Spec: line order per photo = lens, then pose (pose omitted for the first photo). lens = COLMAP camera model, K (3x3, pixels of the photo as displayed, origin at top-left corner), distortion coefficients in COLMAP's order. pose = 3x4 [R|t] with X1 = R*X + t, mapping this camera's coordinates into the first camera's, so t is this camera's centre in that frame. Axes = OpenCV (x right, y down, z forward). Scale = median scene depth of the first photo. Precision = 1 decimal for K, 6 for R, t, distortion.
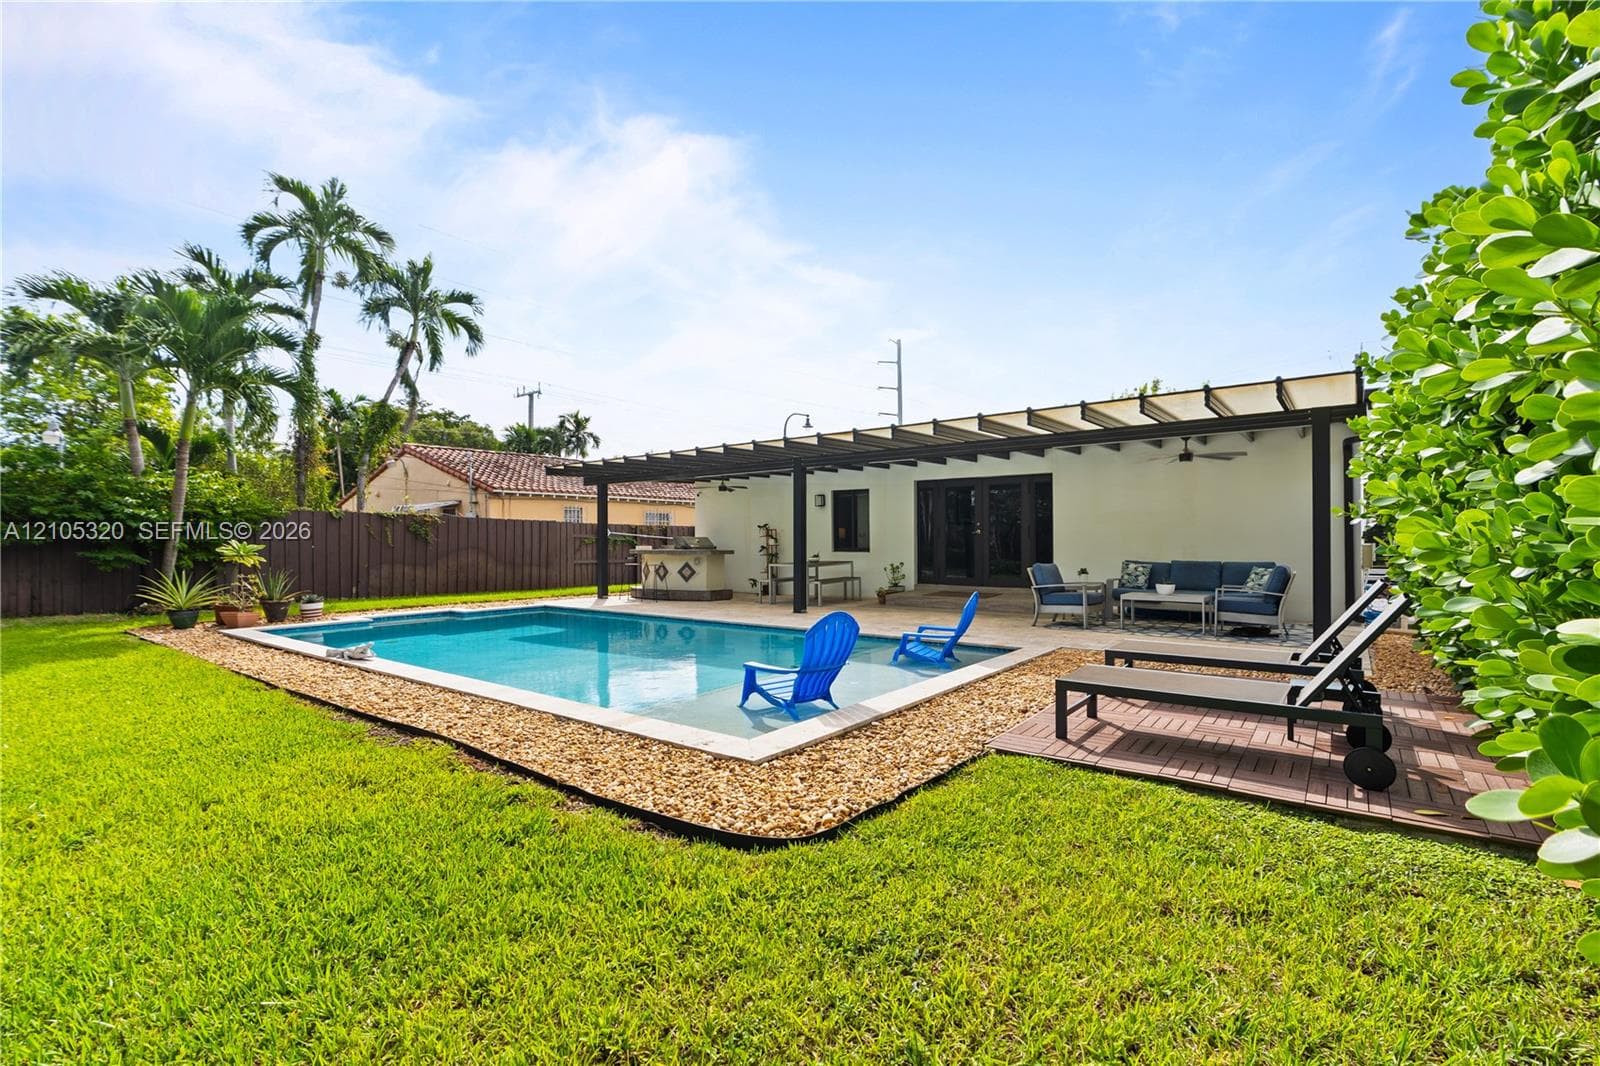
lens RADIAL K [[710.7, 0, 805.8], [0, 710.7, 528.7], [0, 0, 1]] dist [-0.001289, -0.000491]
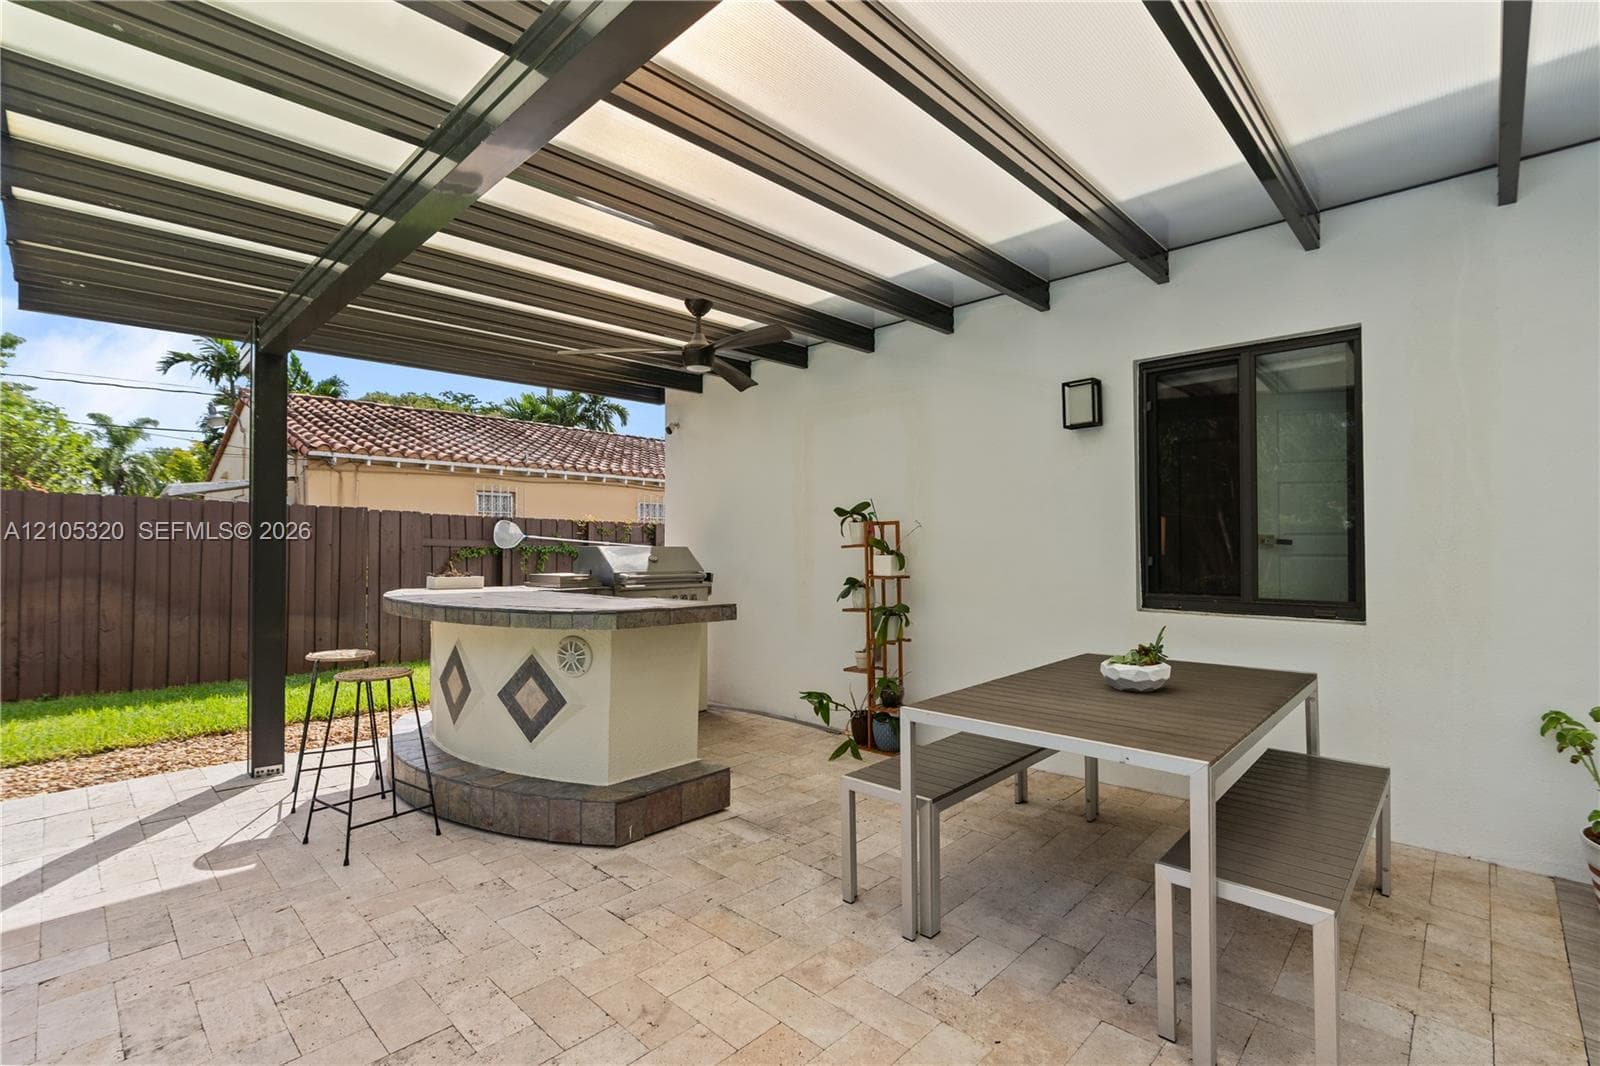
lens RADIAL K [[710.7, 0, 805.8], [0, 710.7, 528.7], [0, 0, 1]] dist [-0.001289, -0.000491]
pose [[0.993079, -0.000580, -0.117443, -0.045616], [-0.000470, 0.999960, -0.008919, 0.006375], [0.117444, 0.008912, 0.993040, 0.714256]]
